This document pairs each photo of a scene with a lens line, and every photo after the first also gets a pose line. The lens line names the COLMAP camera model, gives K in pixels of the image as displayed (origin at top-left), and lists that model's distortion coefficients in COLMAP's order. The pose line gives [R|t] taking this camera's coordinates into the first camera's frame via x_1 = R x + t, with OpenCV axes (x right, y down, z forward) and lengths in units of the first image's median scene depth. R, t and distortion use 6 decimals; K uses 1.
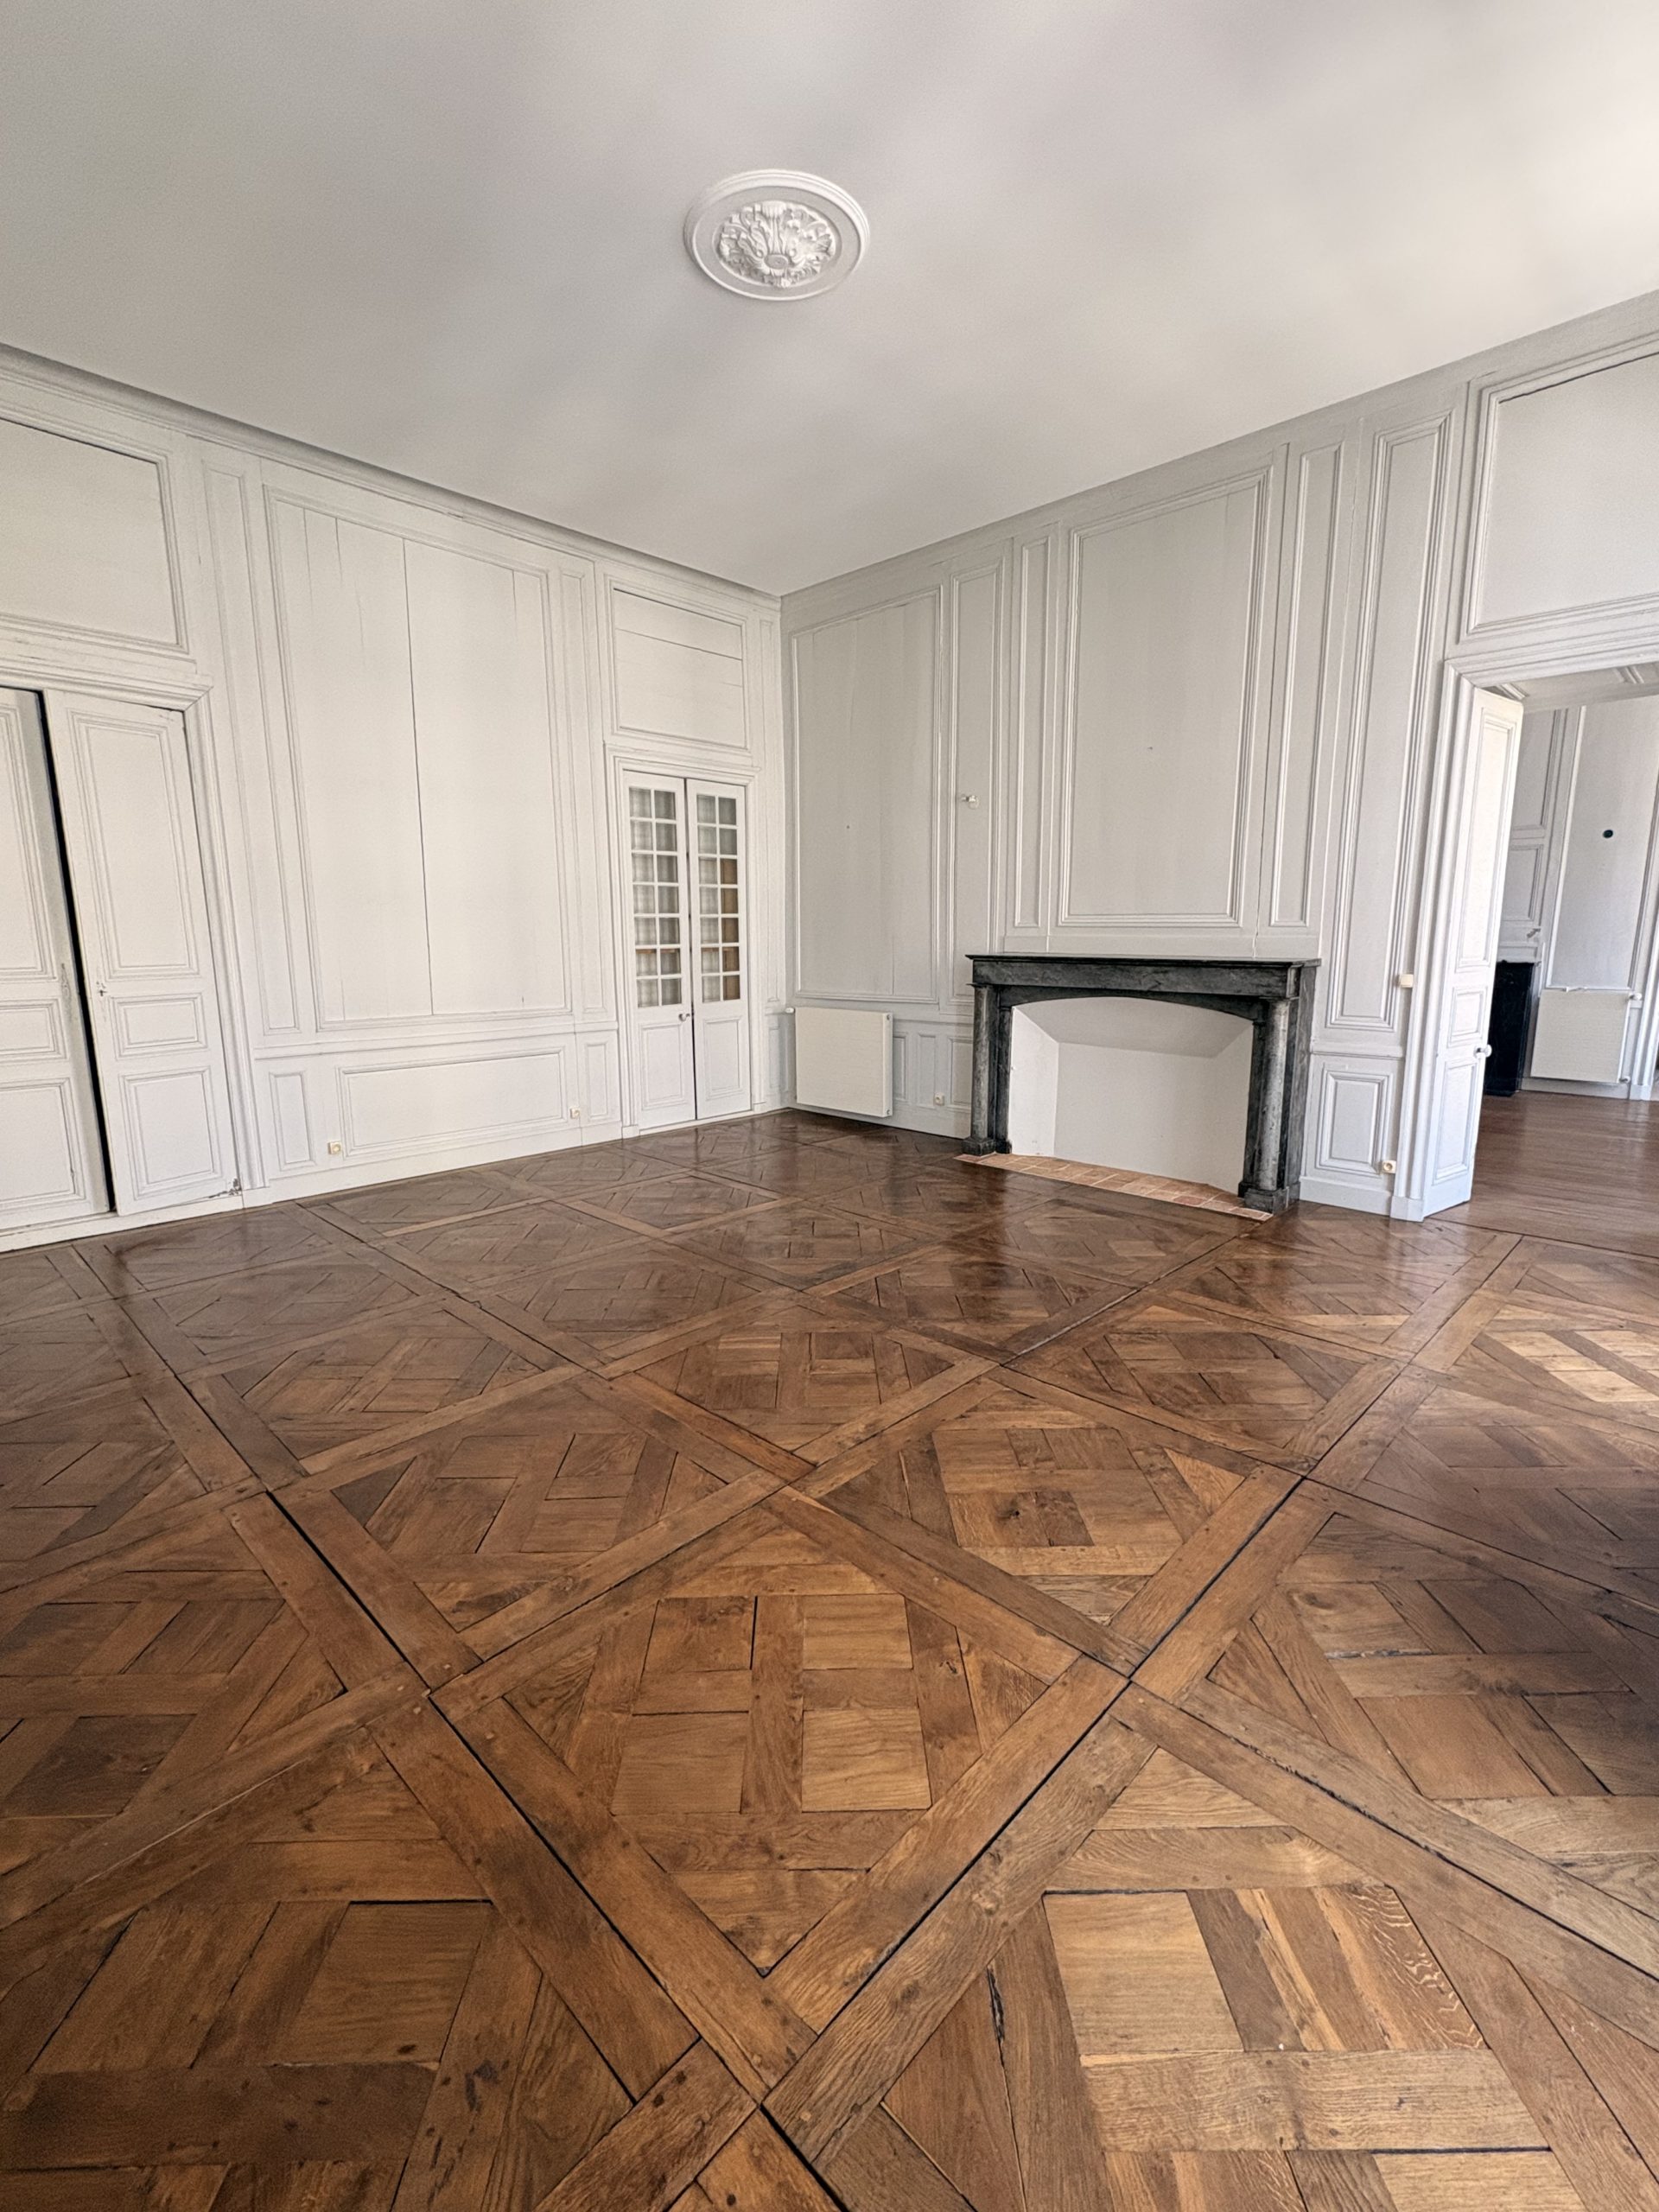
lens RADIAL K [[970.3, 0, 829.5], [0, 970.3, 1106.0], [0, 0, 1]] dist [0.002342, 0.000333]
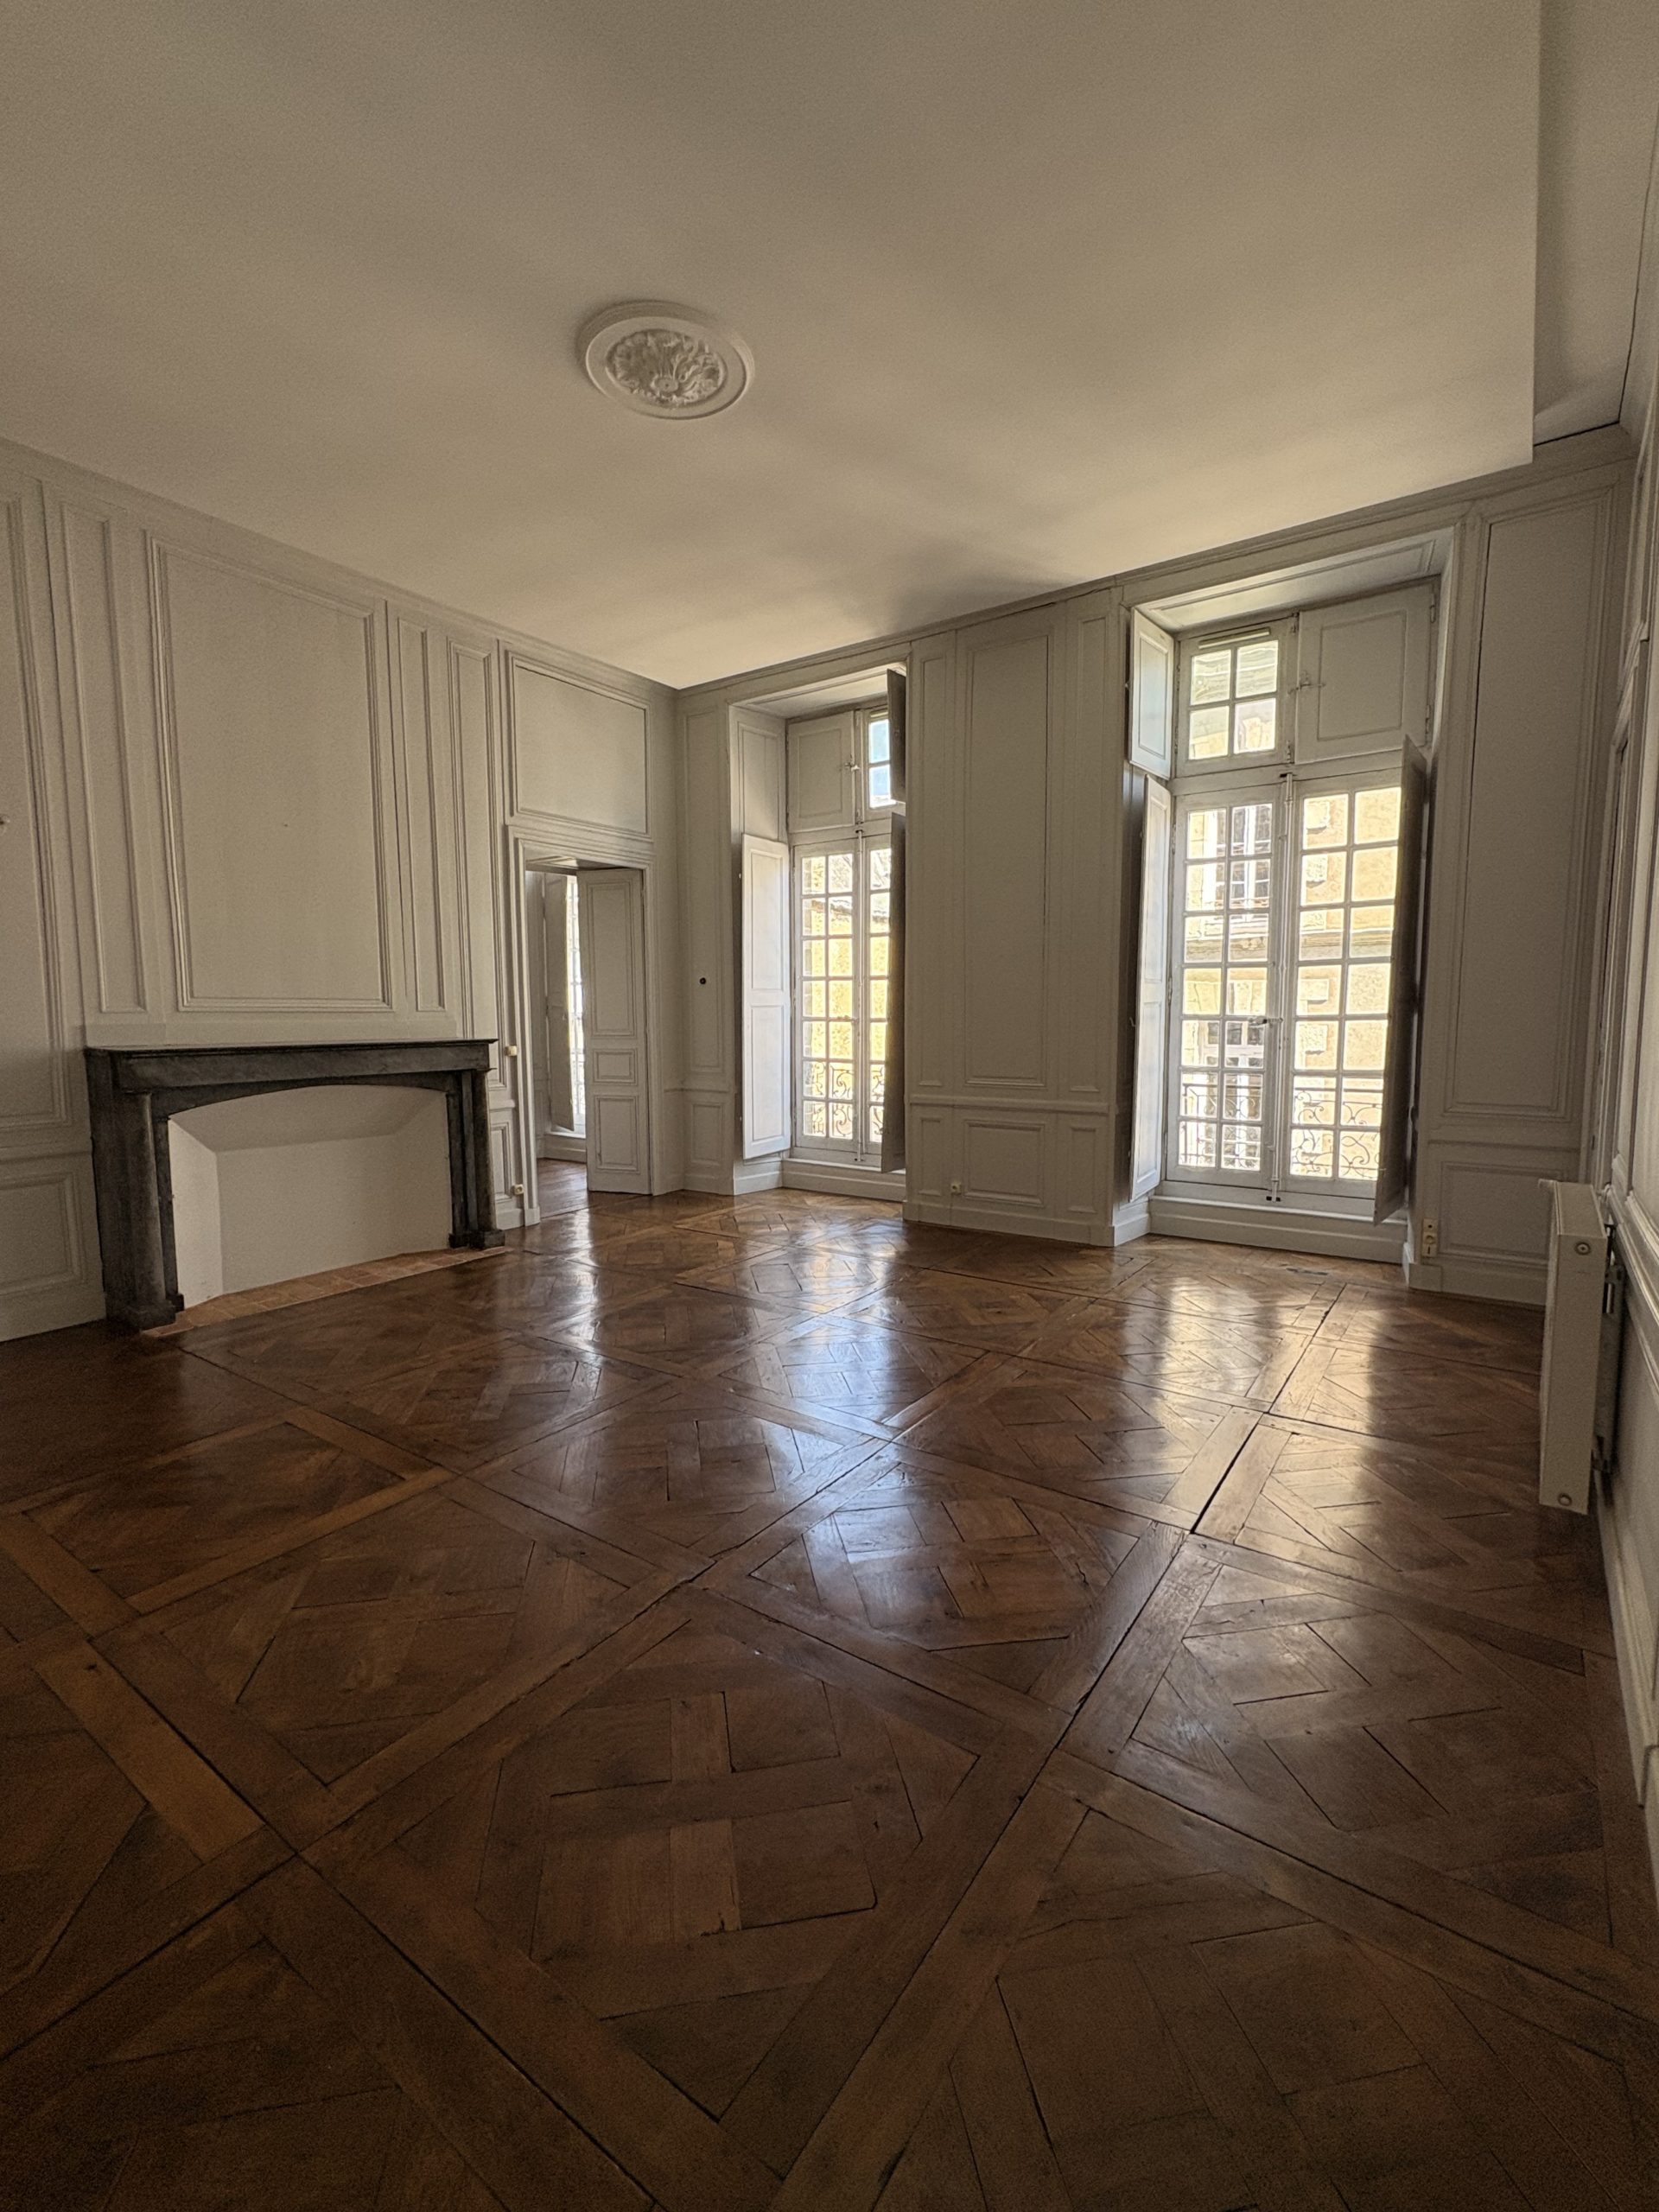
lens RADIAL K [[970.3, 0, 829.5], [0, 970.3, 1106.0], [0, 0, 1]] dist [0.002342, 0.000333]
pose [[-0.152321, -0.093002, 0.983946, -0.749718], [0.183242, 0.975644, 0.120585, -0.125626], [-0.971196, 0.198667, -0.131569, 0.703386]]
